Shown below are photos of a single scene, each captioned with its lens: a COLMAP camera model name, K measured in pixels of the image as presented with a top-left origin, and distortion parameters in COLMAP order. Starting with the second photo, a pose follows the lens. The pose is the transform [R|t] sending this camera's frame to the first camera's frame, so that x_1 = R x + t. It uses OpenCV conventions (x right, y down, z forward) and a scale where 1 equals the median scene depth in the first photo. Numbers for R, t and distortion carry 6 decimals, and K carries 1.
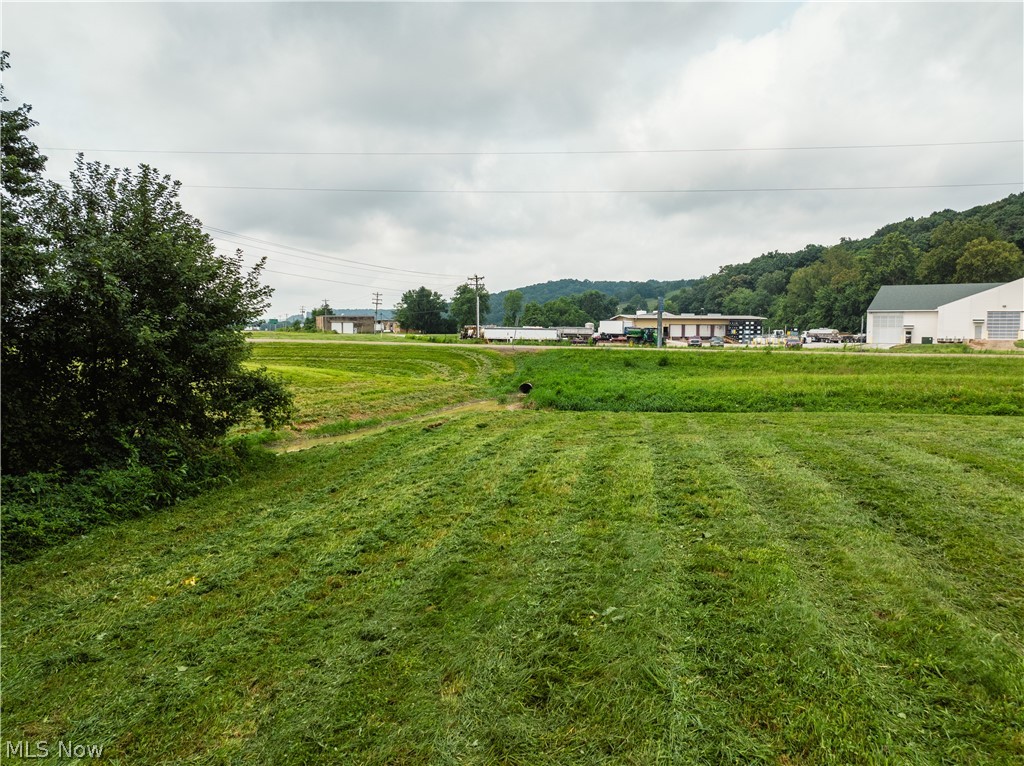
lens RADIAL K [[719.6, 0, 519.1], [0, 719.6, 377.2], [0, 0, 1]] dist [-0.049674, 0.021601]
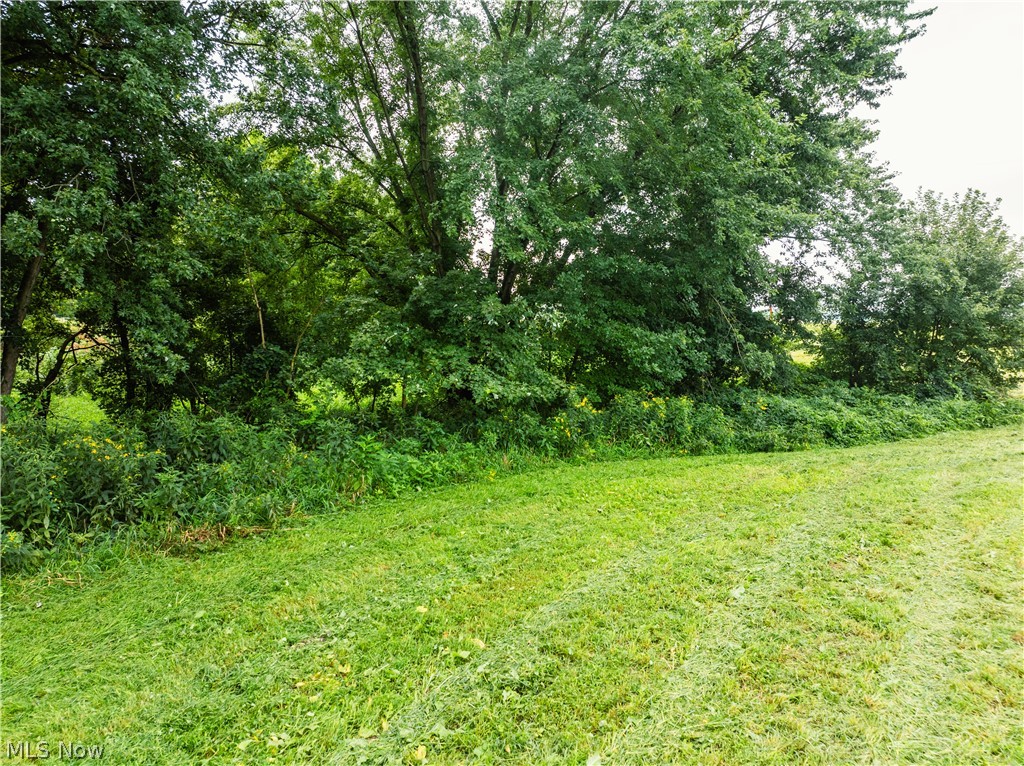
lens RADIAL K [[719.6, 0, 514.6], [0, 719.6, 381.4], [0, 0, 1]] dist [-0.049674, 0.021601]
pose [[0.631729, 0.062745, -0.772646, 0.002831], [-0.047215, 0.997983, 0.042440, 0.035805], [0.773750, 0.009670, 0.633417, -0.331842]]
